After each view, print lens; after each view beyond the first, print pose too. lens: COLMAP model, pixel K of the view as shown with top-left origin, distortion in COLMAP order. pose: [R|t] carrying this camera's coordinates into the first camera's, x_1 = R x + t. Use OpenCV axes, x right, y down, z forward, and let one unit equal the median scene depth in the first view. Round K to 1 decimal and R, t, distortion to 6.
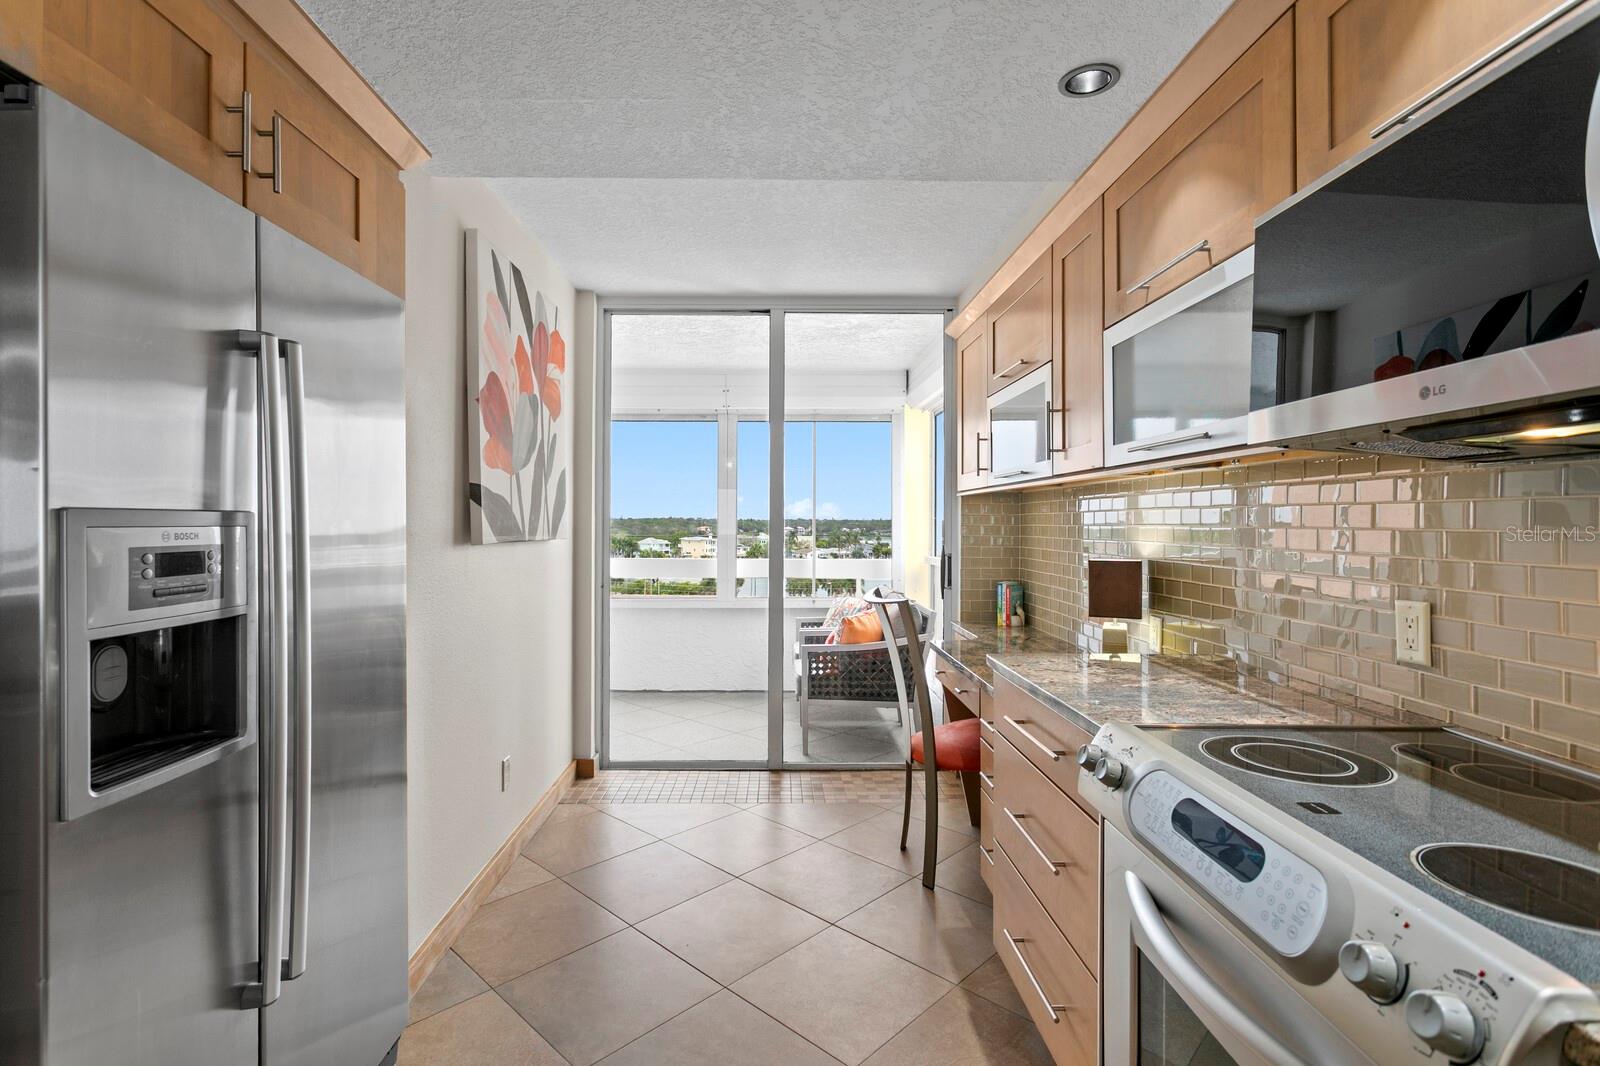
lens RADIAL K [[761.8, 0, 773.8], [0, 761.8, 520.1], [0, 0, 1]] dist [0.001769, 0.000437]
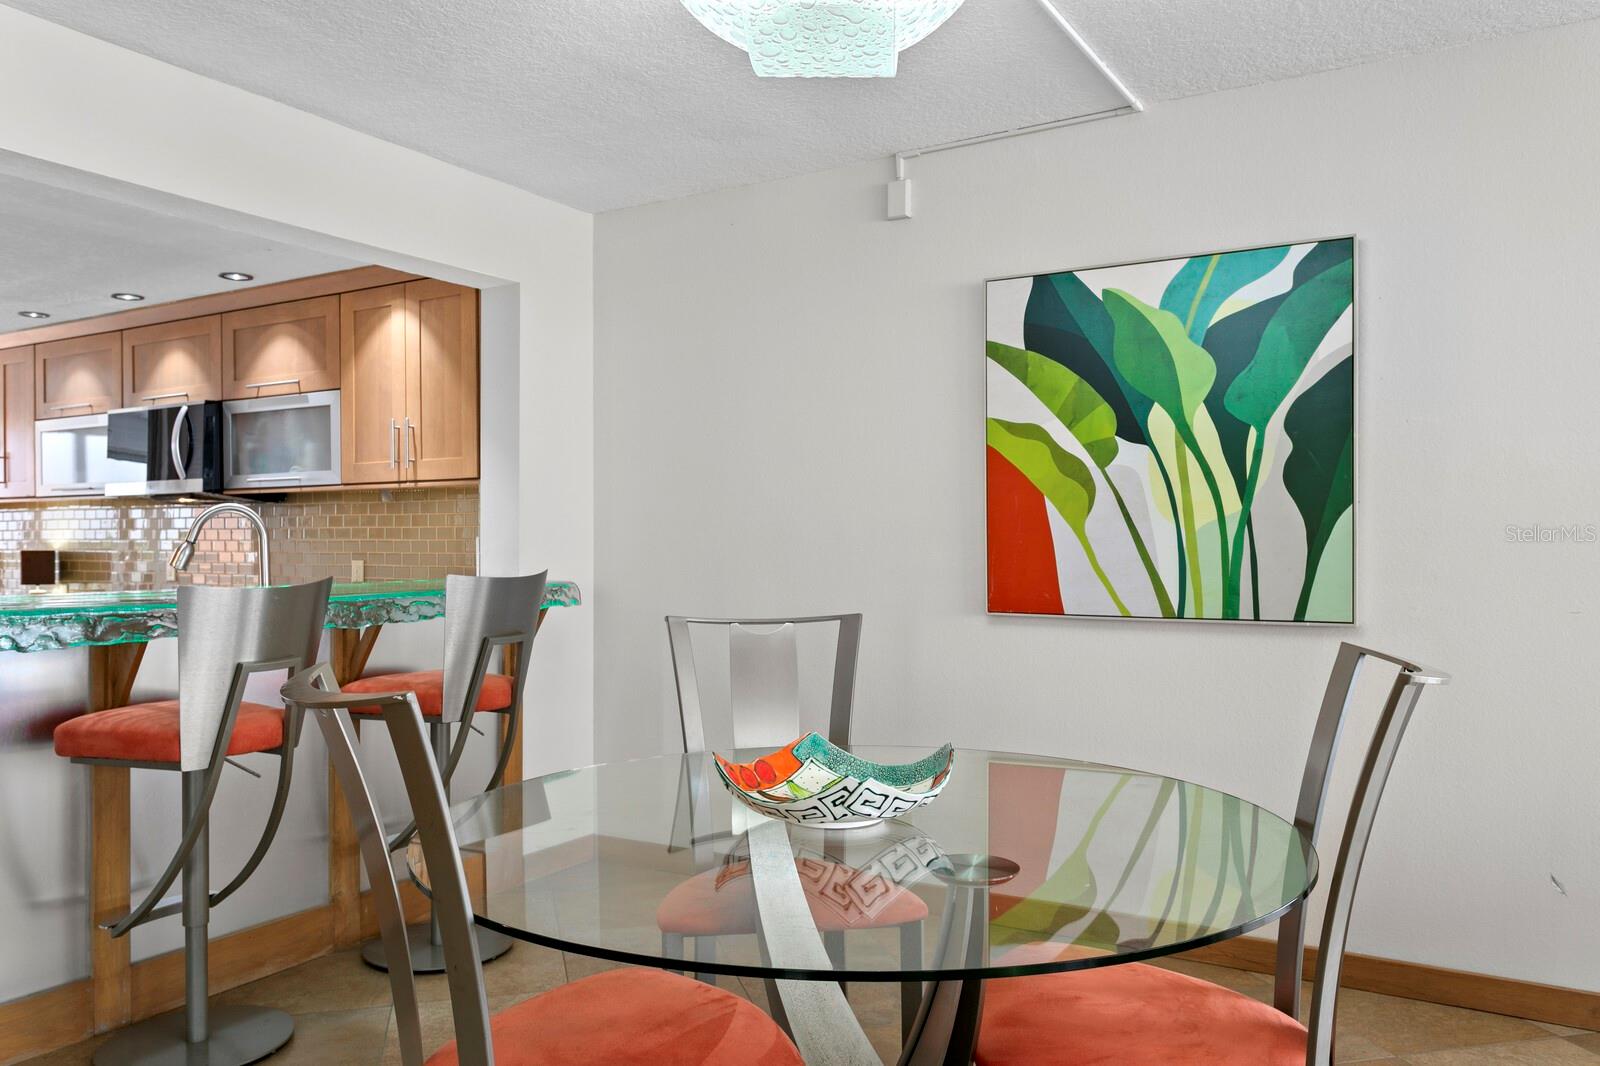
lens RADIAL K [[1180.0, 0, 785.2], [0, 1180.0, 533.4], [0, 0, 1]] dist [0.002184, -0.001846]
pose [[0.517761, 0.002222, 0.855522, -0.588663], [0.000314, 0.999996, -0.002788, 0.015218], [-0.855525, 0.001712, 0.517758, -1.114795]]
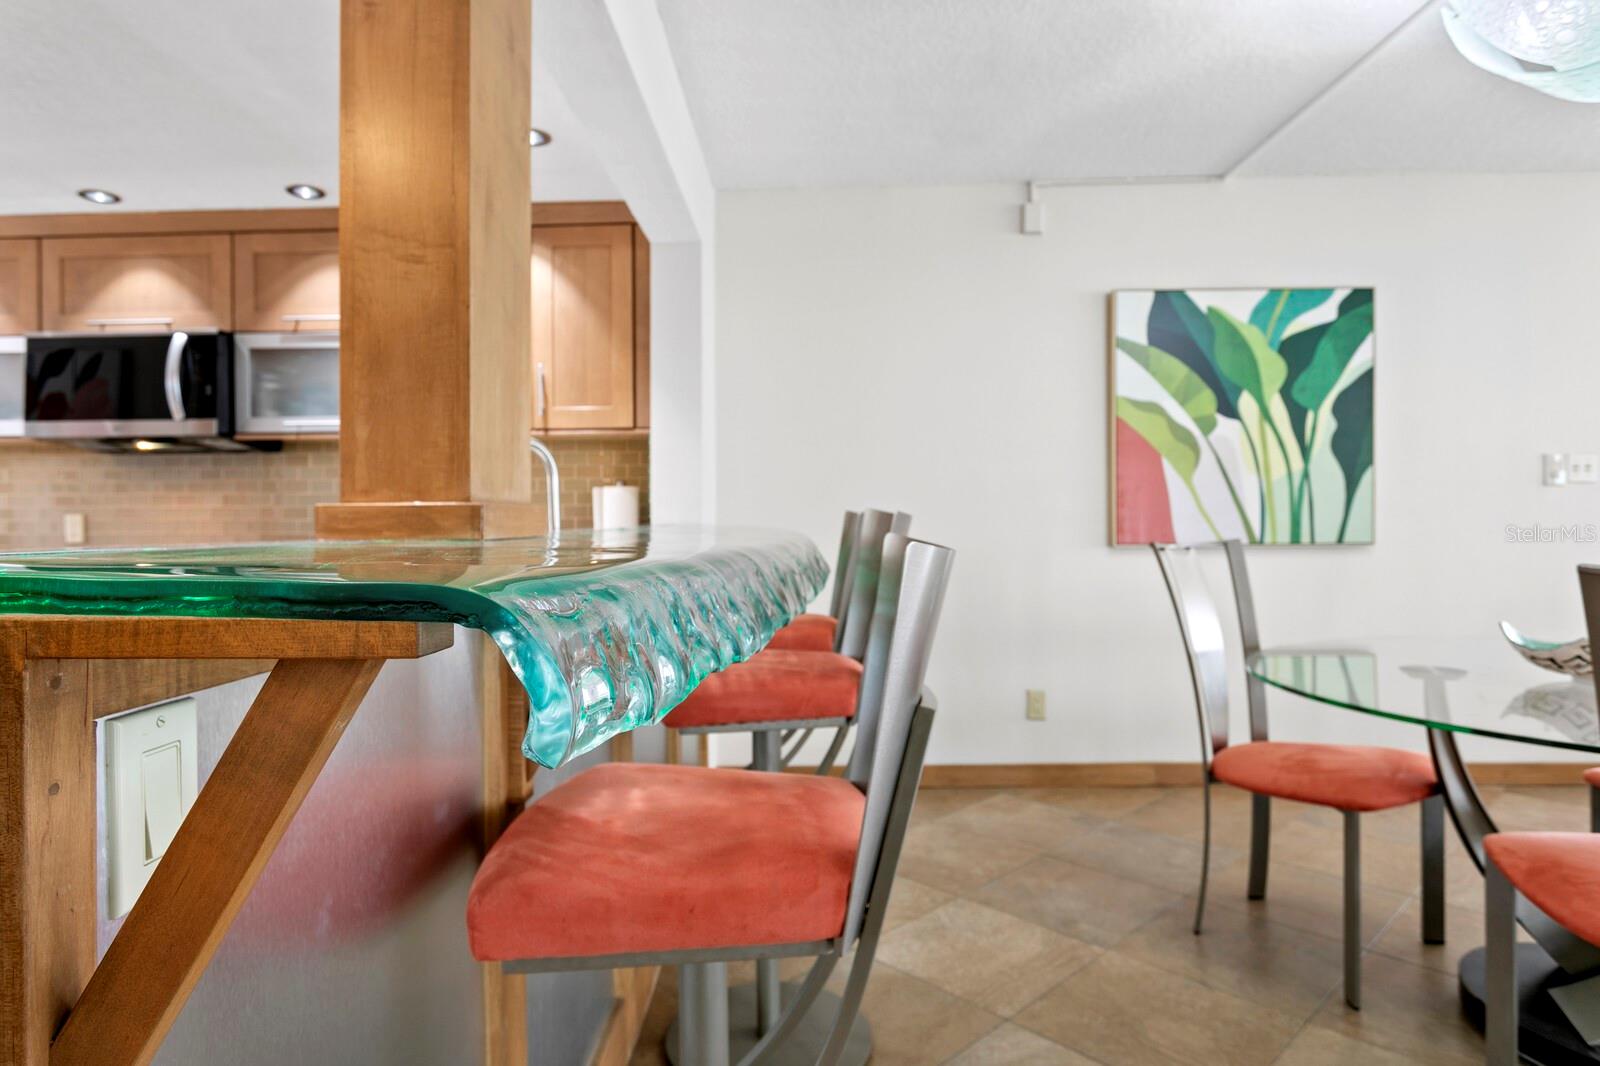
lens RADIAL K [[900.9, 0, 777.3], [0, 900.9, 506.6], [0, 0, 1]] dist [-0.017753, 0.009364]
pose [[0.038344, 0.003042, 0.999260, -0.646655], [0.001771, 0.999994, -0.003113, 0.038598], [-0.999263, 0.001889, 0.038338, -0.436526]]
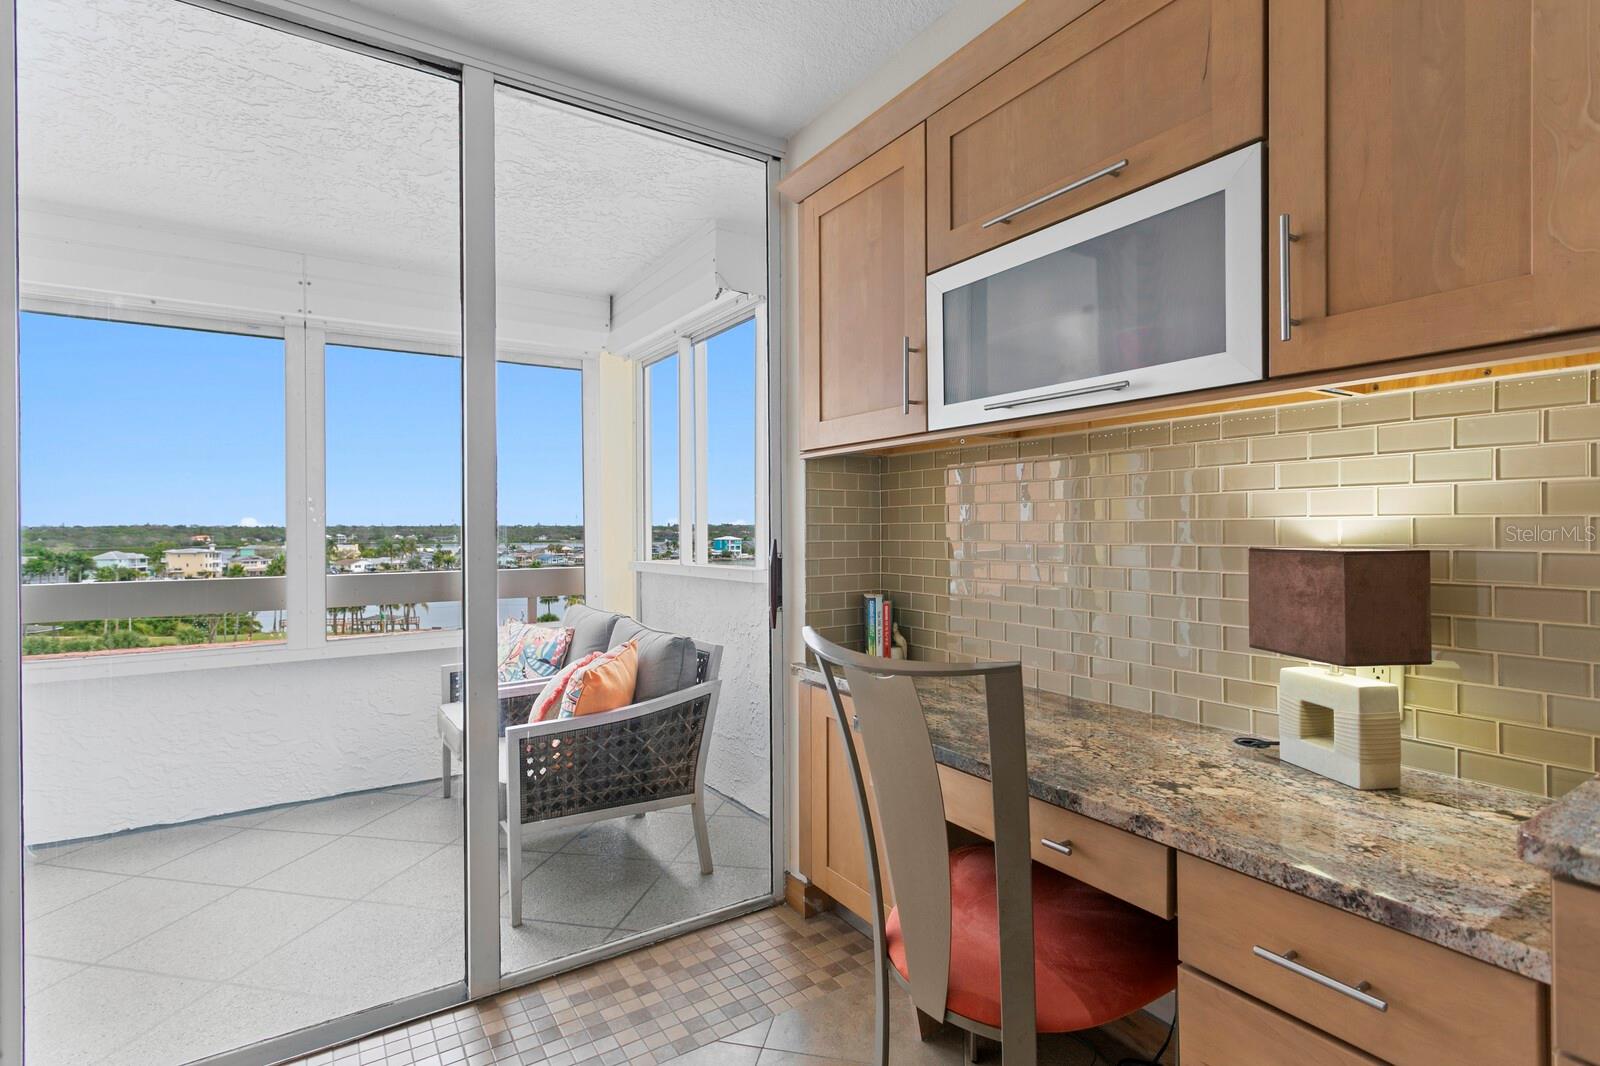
lens RADIAL K [[761.8, 0, 779.0], [0, 761.8, 529.1], [0, 0, 1]] dist [0.001769, 0.000437]
pose [[0.849277, -0.009862, 0.527855, -0.100822], [0.006998, 0.999948, 0.007424, 0.020791], [-0.527901, -0.002611, 0.849302, 0.505864]]
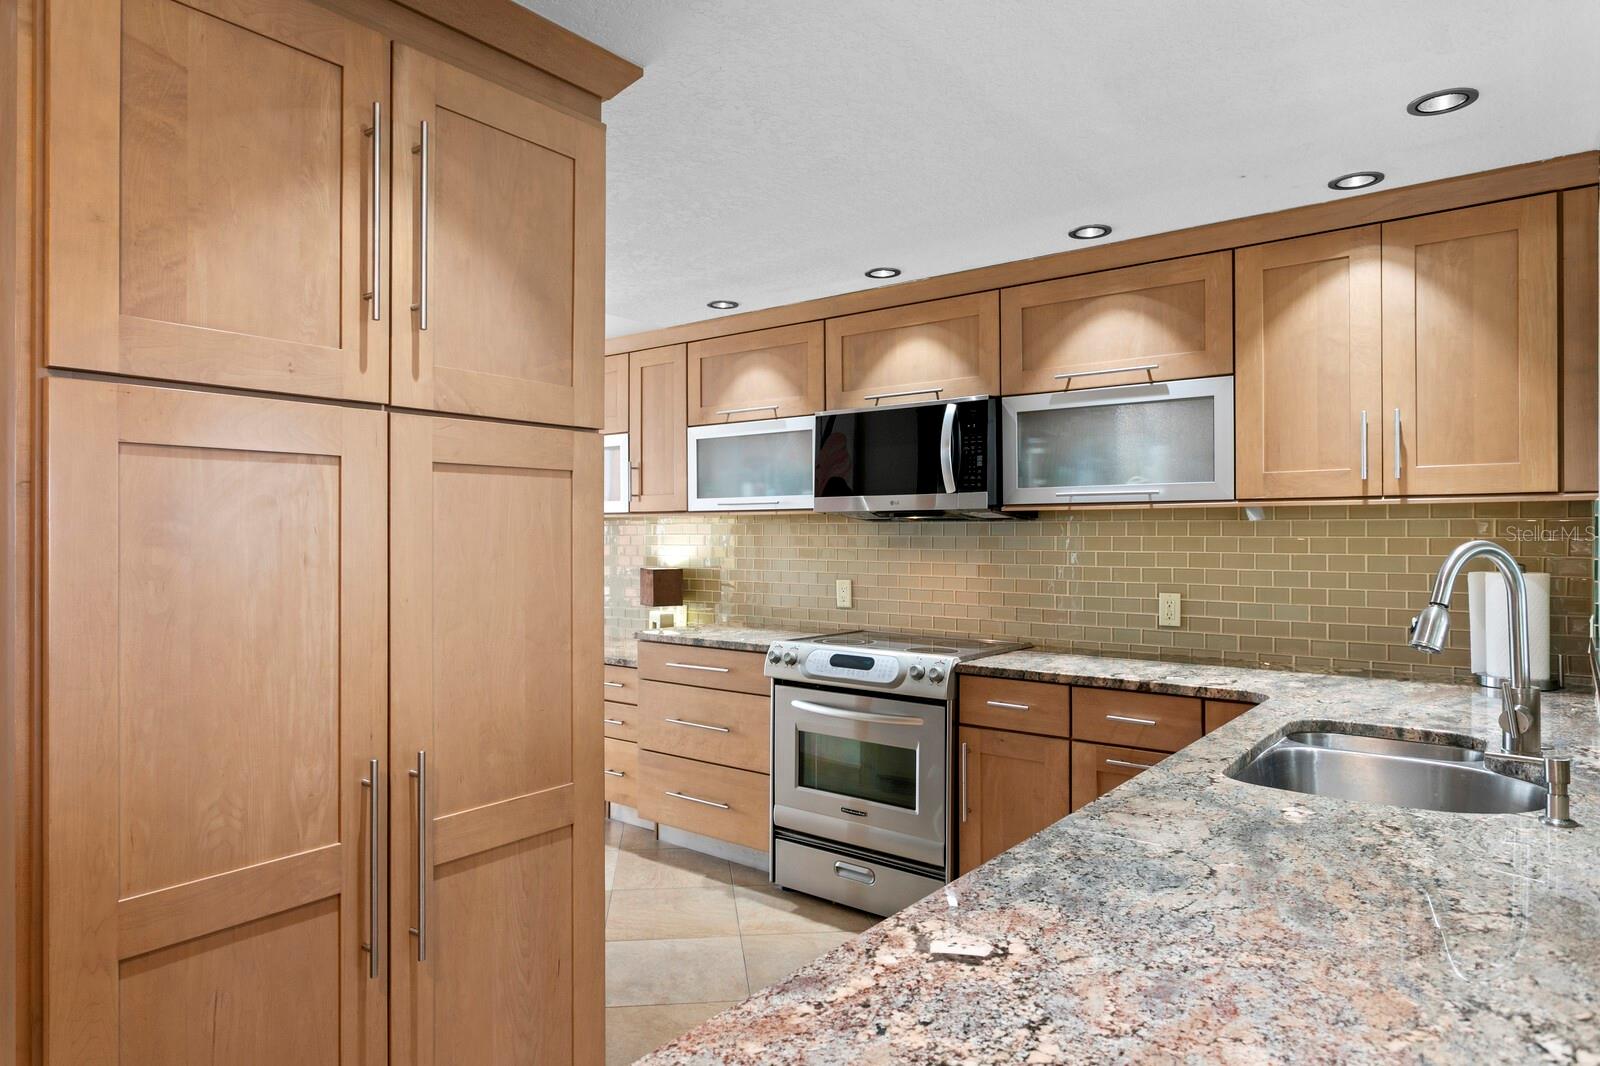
lens RADIAL K [[972.7, 0, 787.1], [0, 972.7, 532.2], [0, 0, 1]] dist [-0.001169, 0.000933]
pose [[0.625274, -0.002027, 0.780403, -0.598488], [0.000023, 0.999997, 0.002579, -0.016740], [-0.780406, -0.001594, 0.625272, -0.264513]]
